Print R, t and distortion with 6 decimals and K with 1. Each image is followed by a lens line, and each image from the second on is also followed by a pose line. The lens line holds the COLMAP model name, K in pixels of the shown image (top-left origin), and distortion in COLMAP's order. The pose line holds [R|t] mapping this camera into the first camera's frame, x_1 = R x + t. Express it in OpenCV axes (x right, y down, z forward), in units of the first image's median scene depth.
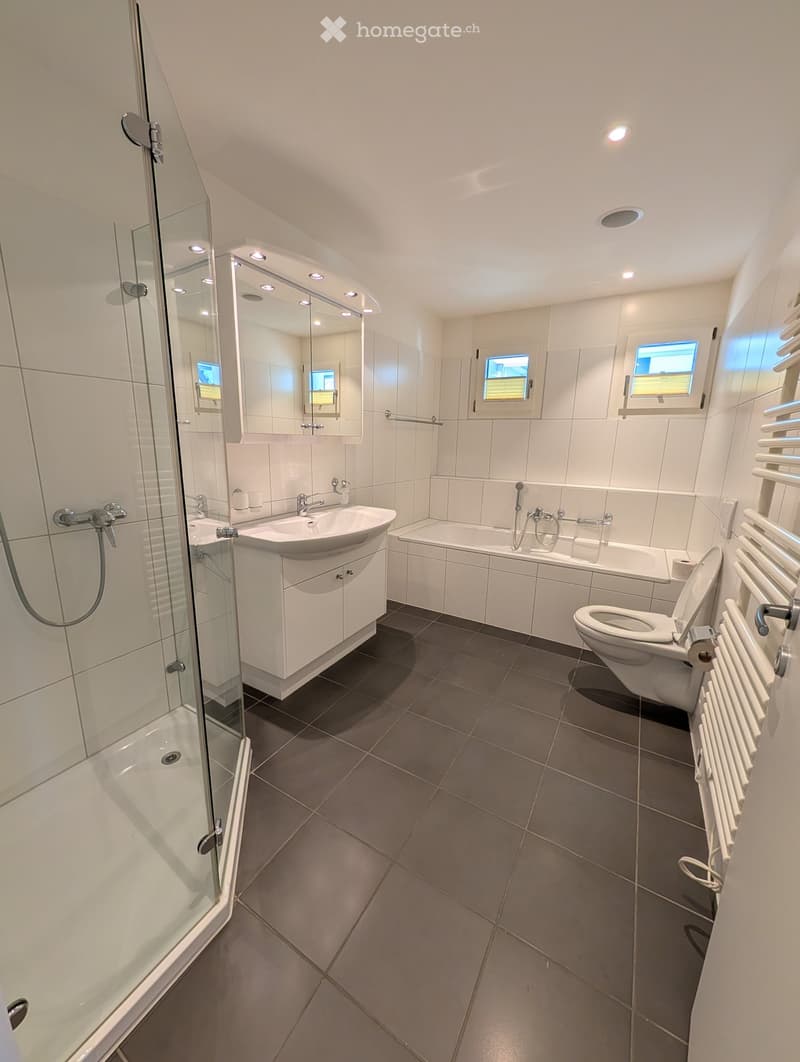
lens RADIAL K [[407.5, 0, 401.6], [0, 407.5, 533.6], [0, 0, 1]] dist [-0.000596, -0.000226]
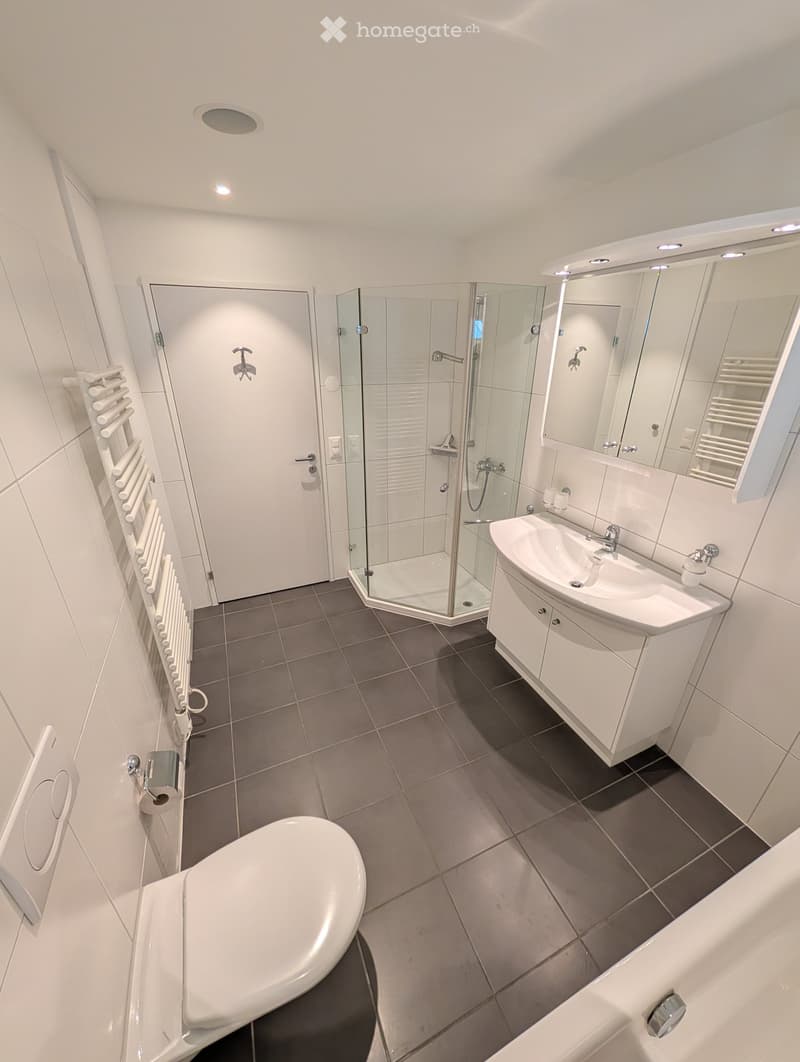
lens RADIAL K [[407.5, 0, 400.2], [0, 407.5, 528.0], [0, 0, 1]] dist [-0.000596, -0.000226]
pose [[-0.590939, 0.309879, -0.744826, 0.631823], [-0.191864, 0.842802, 0.502864, -0.430687], [0.783568, 0.440067, -0.438591, 1.049306]]
